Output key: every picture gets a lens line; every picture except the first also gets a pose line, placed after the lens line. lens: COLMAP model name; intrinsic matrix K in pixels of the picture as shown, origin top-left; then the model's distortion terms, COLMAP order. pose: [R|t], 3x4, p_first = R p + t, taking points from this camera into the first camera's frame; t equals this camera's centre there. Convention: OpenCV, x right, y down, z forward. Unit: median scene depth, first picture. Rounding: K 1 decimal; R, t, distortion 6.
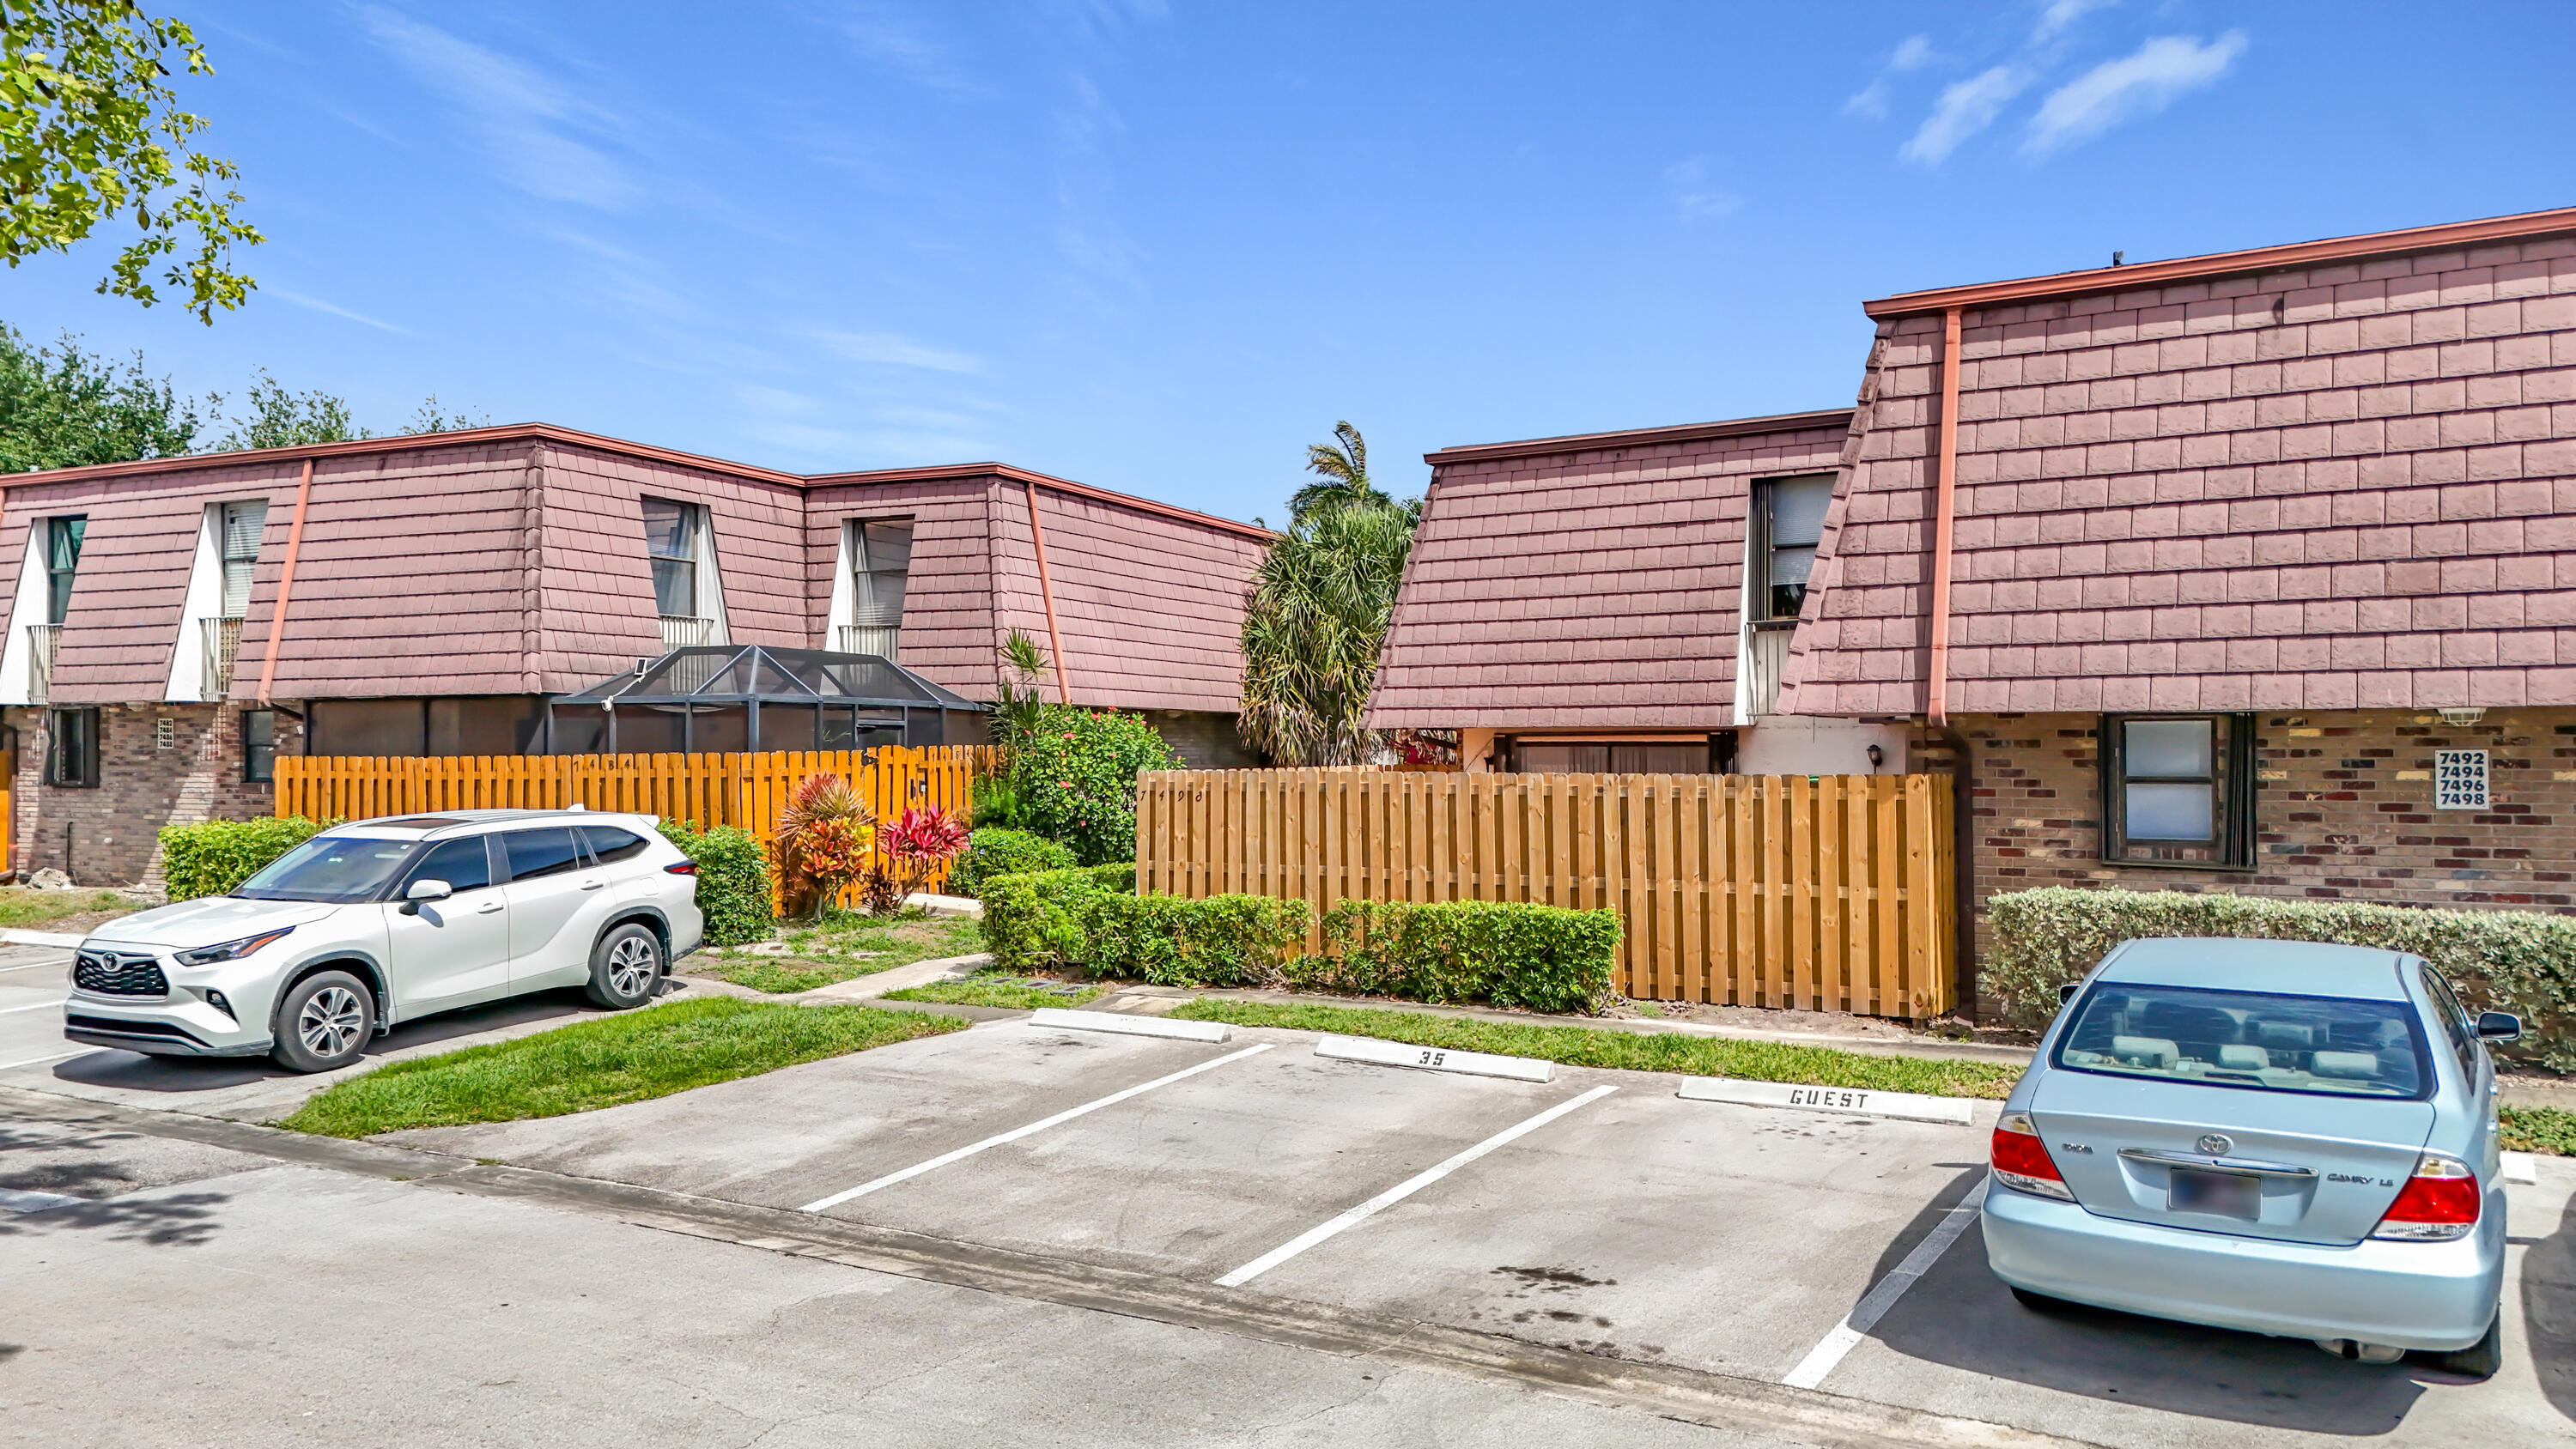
lens RADIAL K [[1899.8, 0, 1300.2], [0, 1899.8, 722.4], [0, 0, 1]] dist [0.070828, -0.064453]
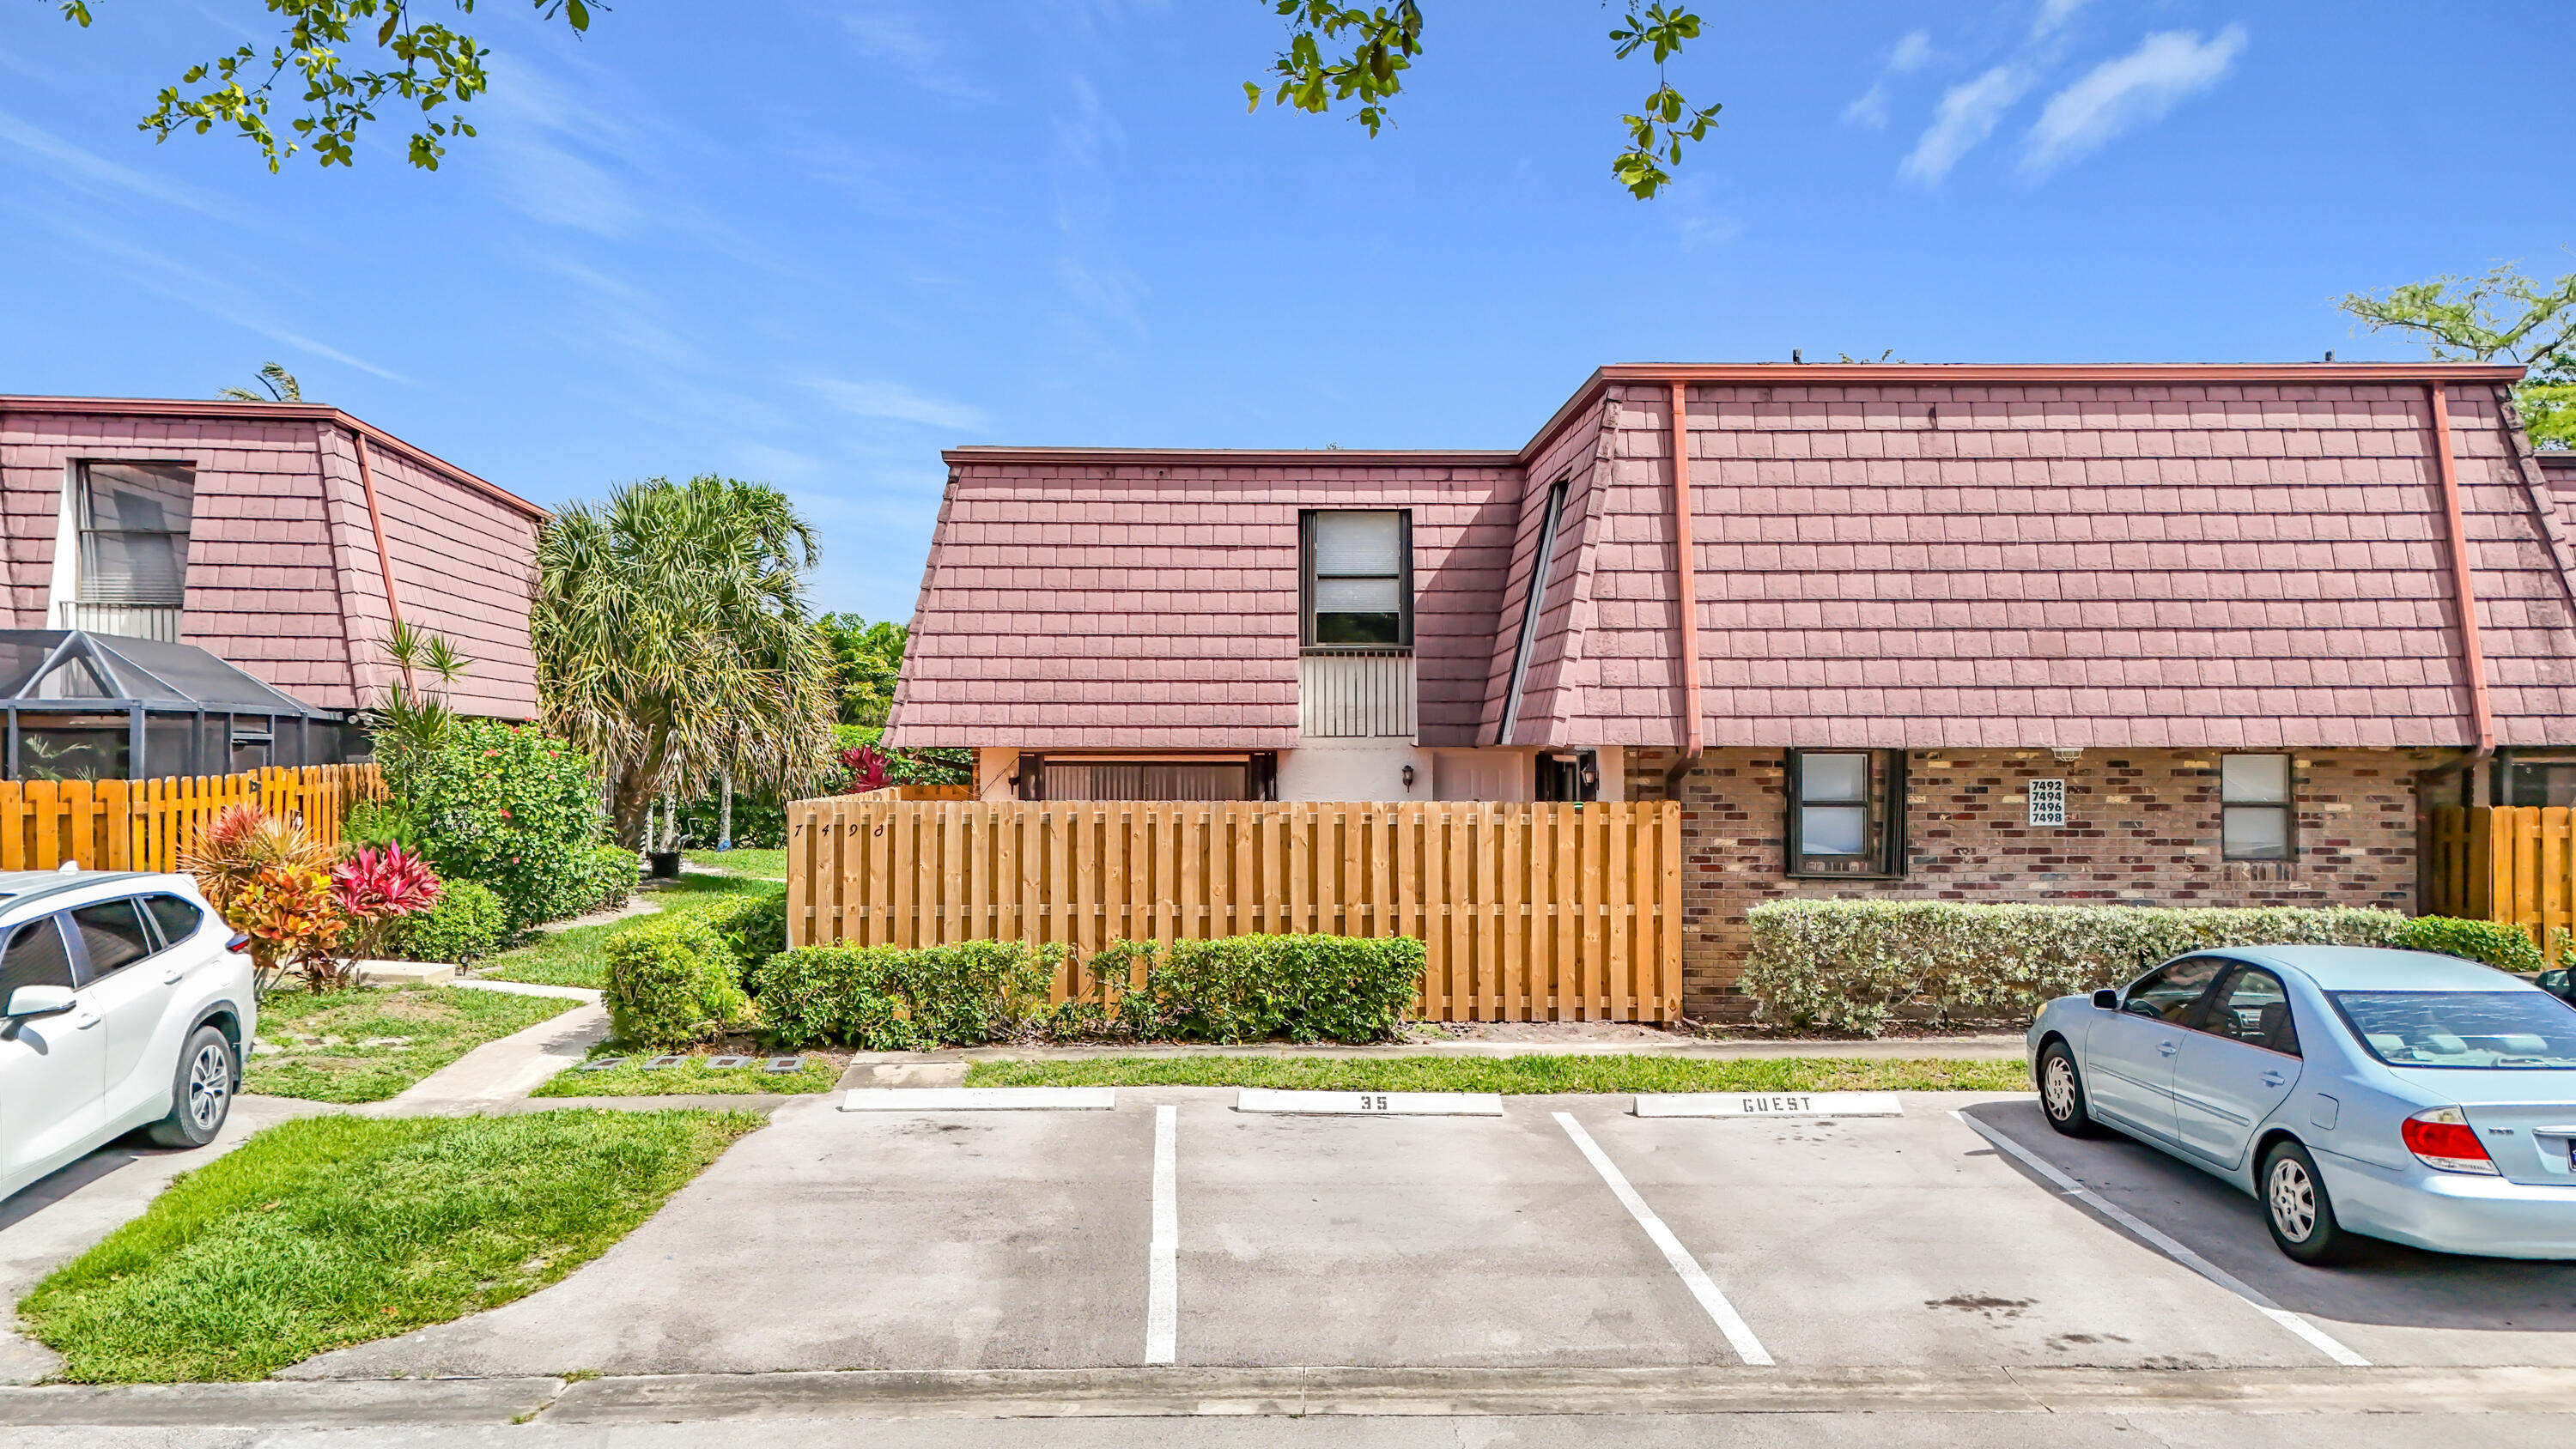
lens RADIAL K [[1899.8, 0, 1300.2], [0, 1899.8, 722.4], [0, 0, 1]] dist [0.070828, -0.064453]
pose [[0.839036, 0.010237, 0.543980, -0.452893], [-0.011189, 0.999936, -0.001561, -0.014132], [-0.543961, -0.004777, 0.839097, 0.189825]]
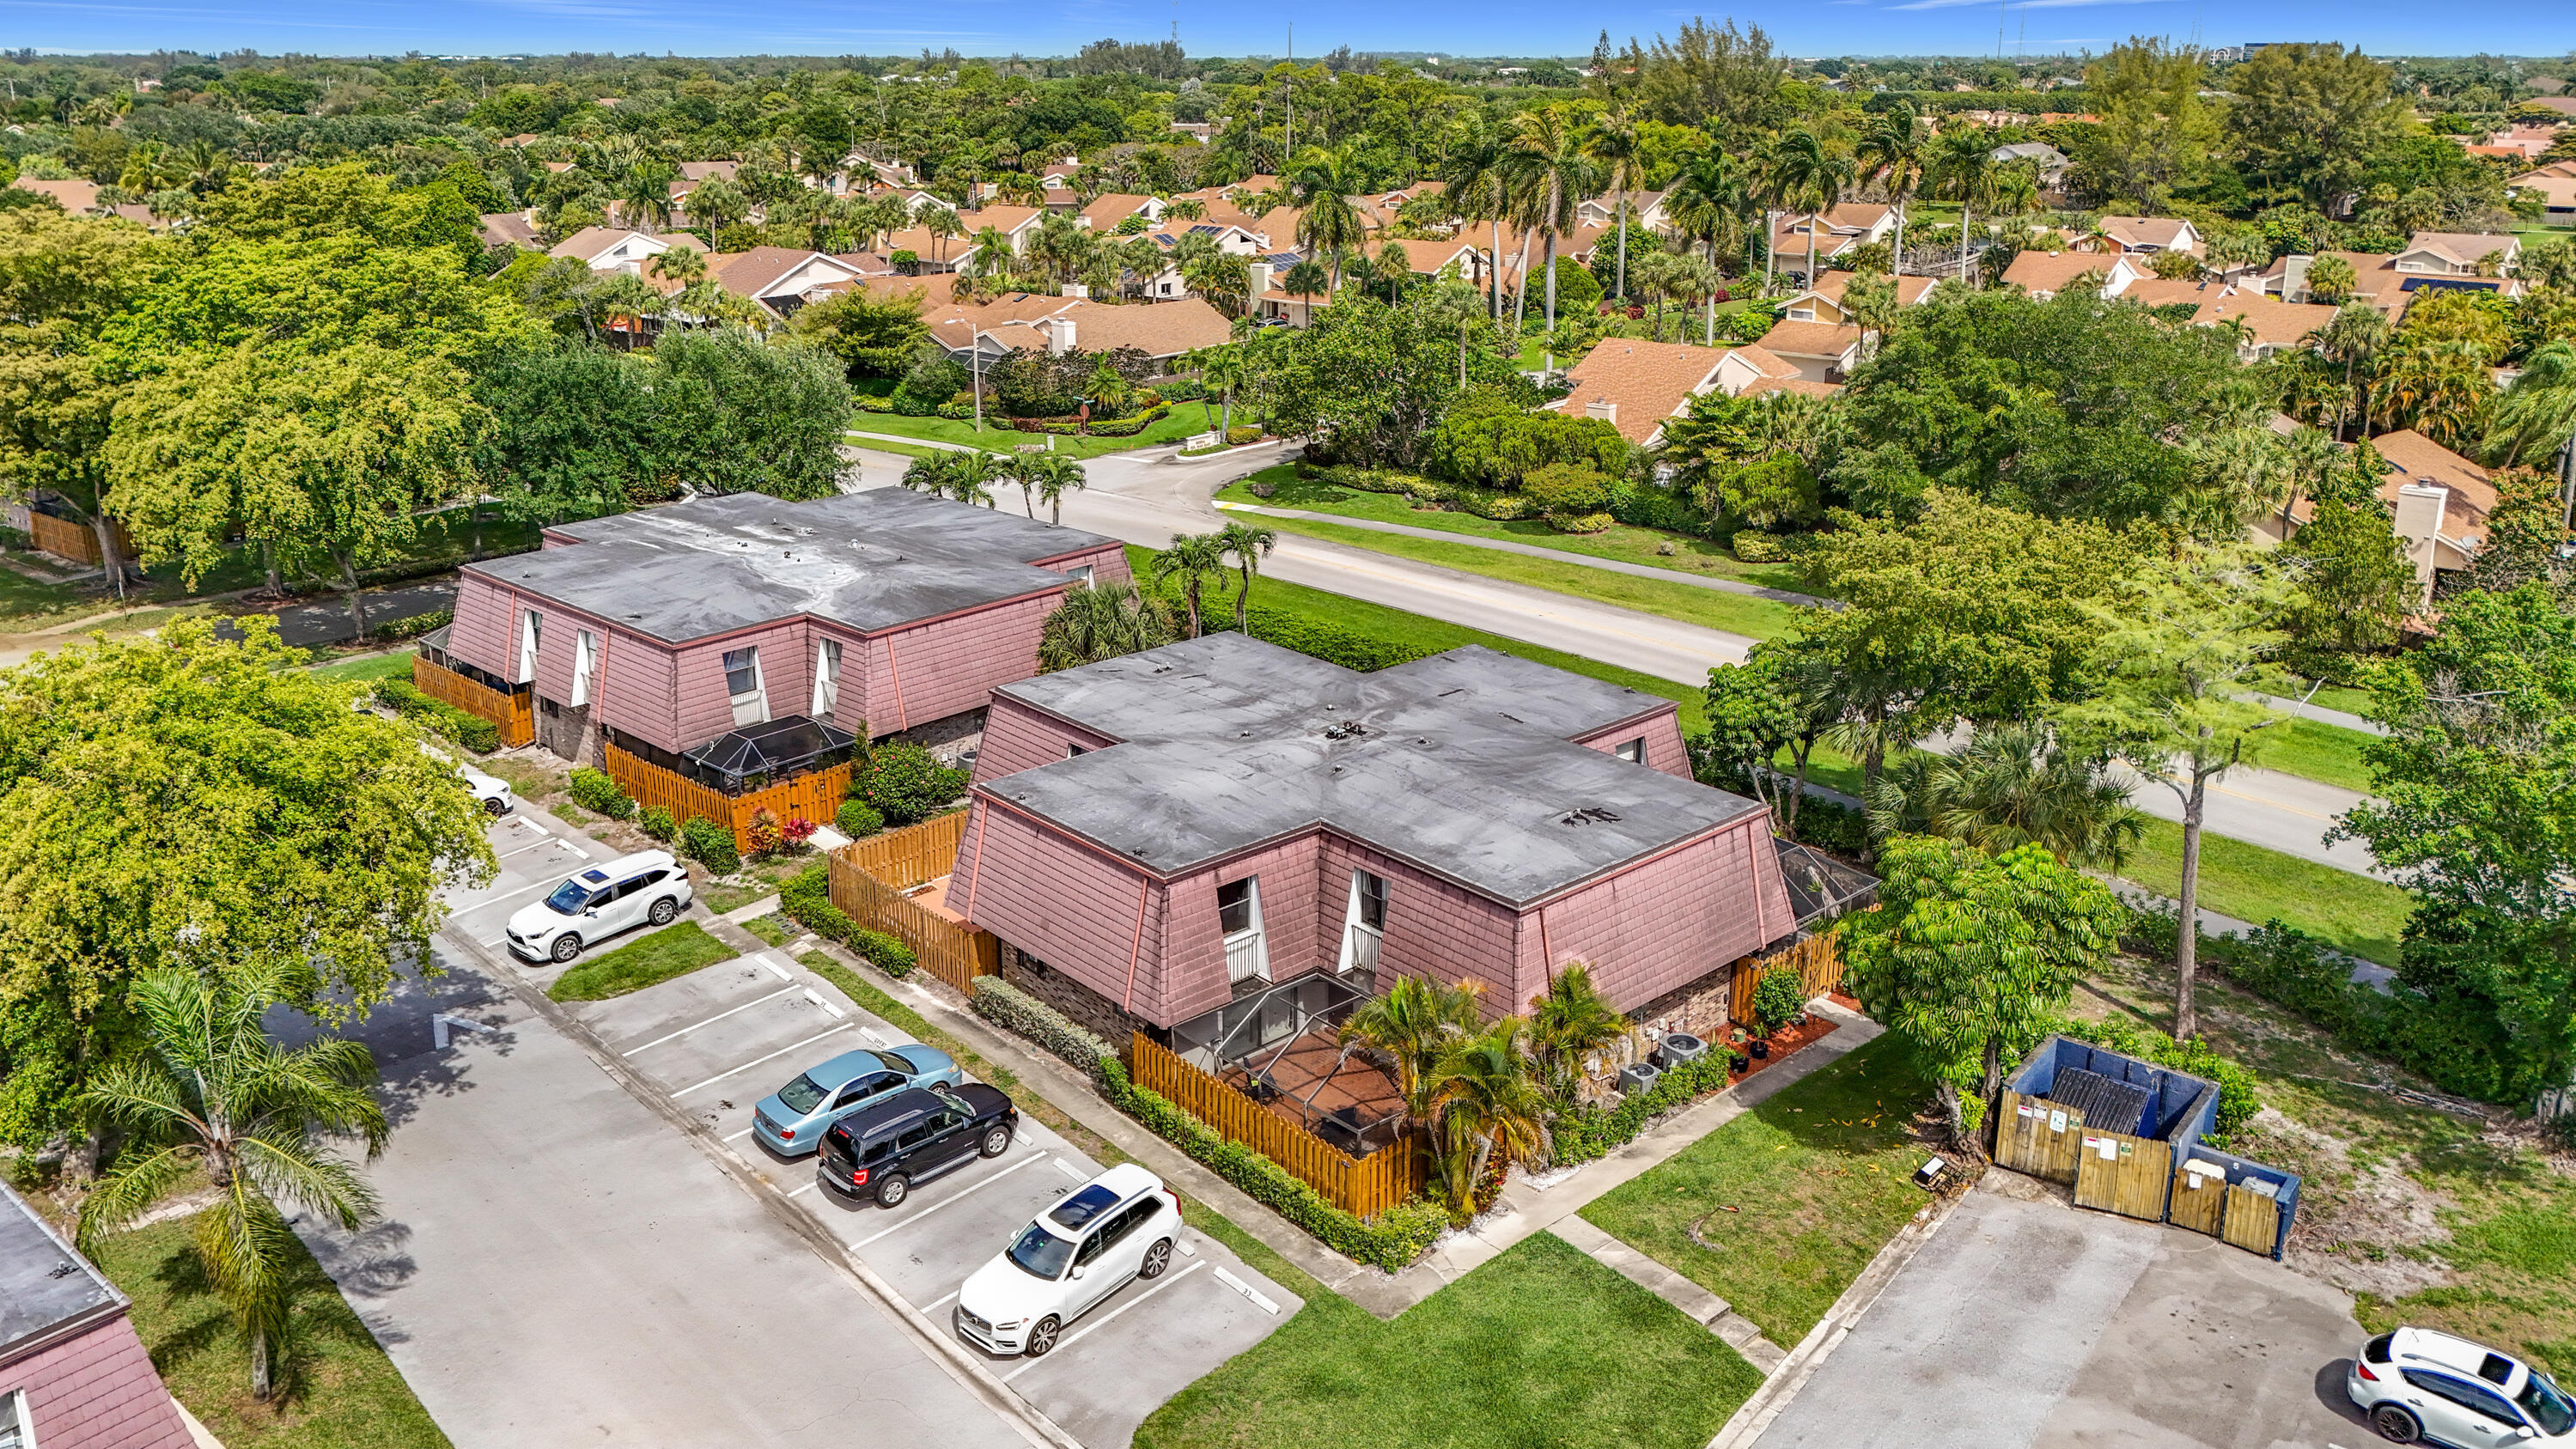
lens RADIAL K [[1955.7, 0, 1305.0], [0, 1955.7, 606.5], [0, 0, 1]] dist [0.051422, -0.061633]
pose [[0.959215, 0.078283, -0.271621, 1.754893], [0.002159, 0.958832, 0.283967, -1.482620], [0.282668, -0.272972, 0.919557, -1.818636]]
